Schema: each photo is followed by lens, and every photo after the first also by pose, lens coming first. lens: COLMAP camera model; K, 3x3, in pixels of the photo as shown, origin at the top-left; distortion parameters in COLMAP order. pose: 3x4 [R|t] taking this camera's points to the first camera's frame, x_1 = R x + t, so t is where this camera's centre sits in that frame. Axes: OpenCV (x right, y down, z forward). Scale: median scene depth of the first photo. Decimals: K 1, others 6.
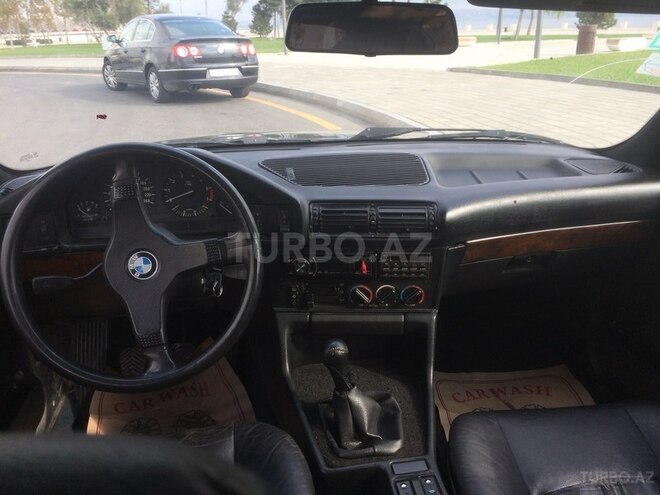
lens RADIAL K [[567.5, 0, 332.6], [0, 567.5, 247.8], [0, 0, 1]] dist [0.025050, -0.026660]
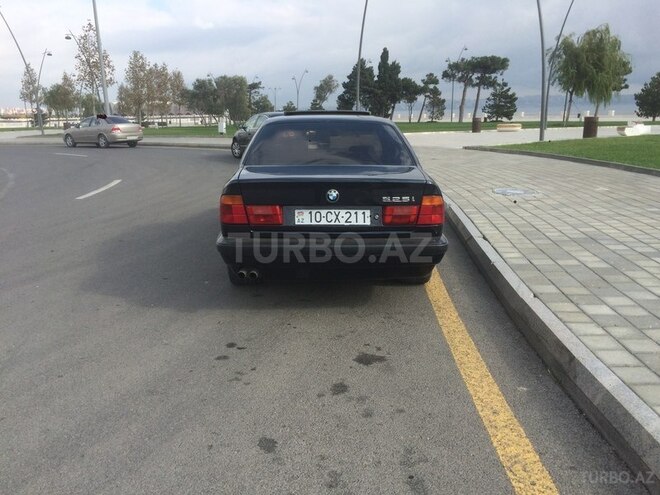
lens RADIAL K [[567.5, 0, 331.1], [0, 567.5, 247.6], [0, 0, 1]] dist [0.025050, -0.026660]
pose [[0.989606, 0.036429, -0.139116, 0.051439], [-0.054616, 0.990108, -0.129239, 0.089847], [0.133032, 0.135494, 0.981807, -0.268462]]
